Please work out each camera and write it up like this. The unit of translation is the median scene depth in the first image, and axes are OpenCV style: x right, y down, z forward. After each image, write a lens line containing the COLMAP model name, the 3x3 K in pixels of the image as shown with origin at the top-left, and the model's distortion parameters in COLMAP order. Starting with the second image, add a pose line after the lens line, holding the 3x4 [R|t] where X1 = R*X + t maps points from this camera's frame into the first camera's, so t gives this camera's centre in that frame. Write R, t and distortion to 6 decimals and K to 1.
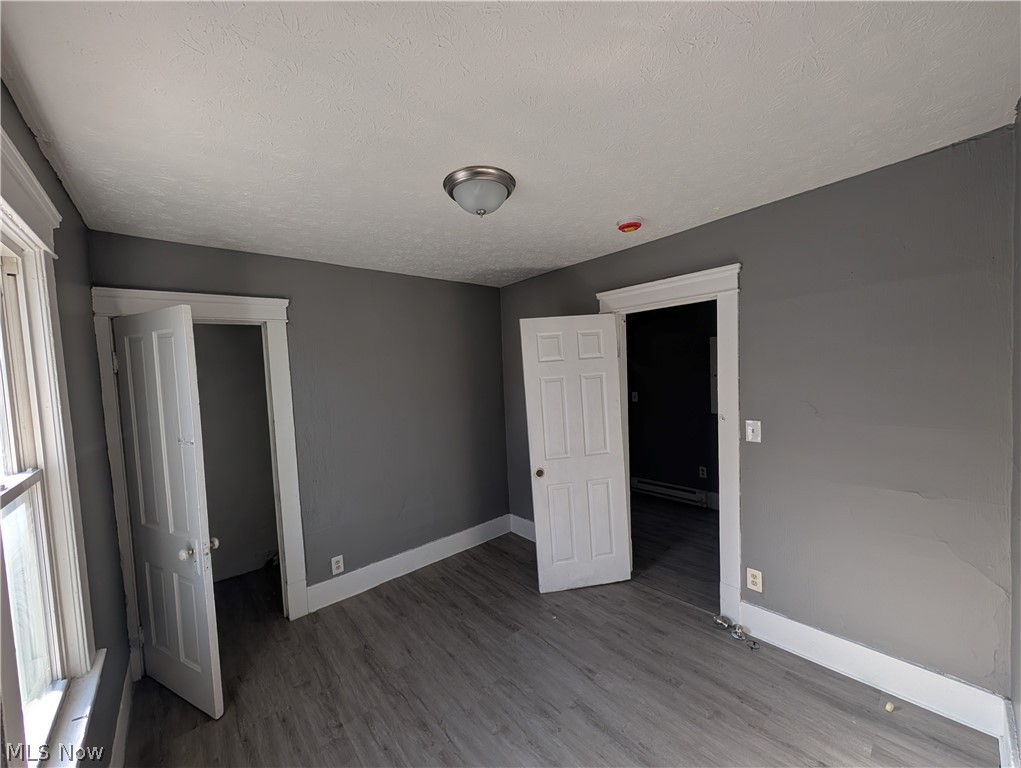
lens RADIAL K [[386.0, 0, 516.6], [0, 386.0, 384.6], [0, 0, 1]] dist [0.001901, 0.000019]
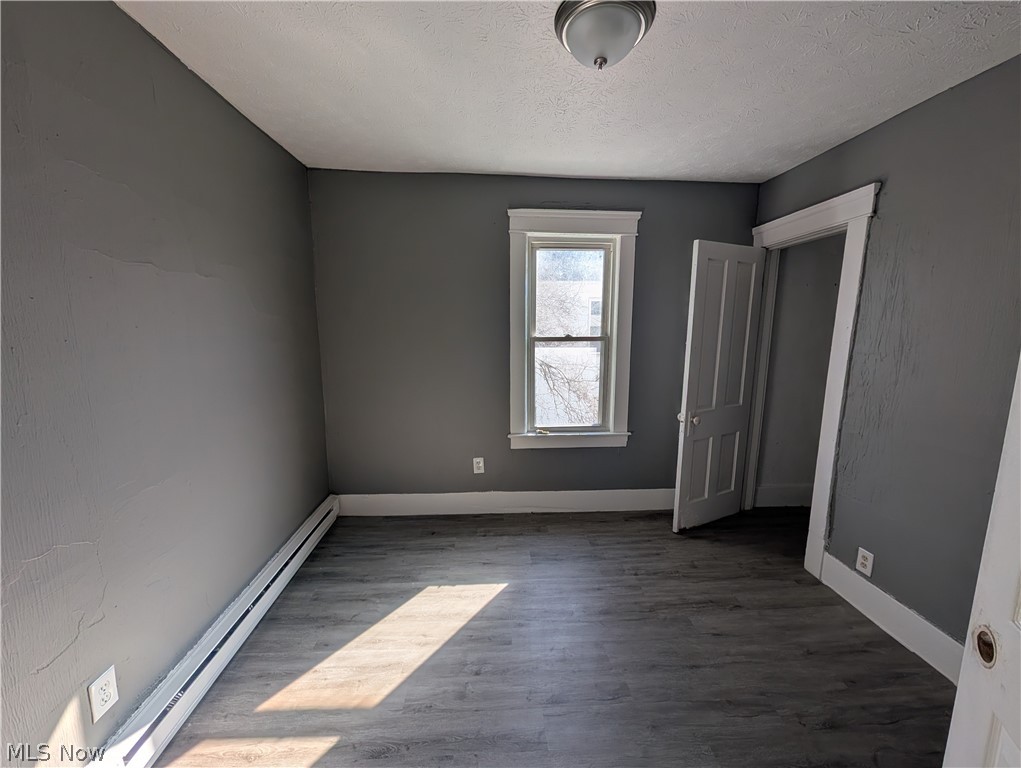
lens RADIAL K [[386.0, 0, 508.2], [0, 386.0, 385.3], [0, 0, 1]] dist [0.001901, 0.000019]
pose [[-0.621804, 0.170017, -0.764496, 0.519757], [-0.005168, 0.975240, 0.221089, -0.004192], [0.783156, 0.141425, -0.605530, 1.046897]]
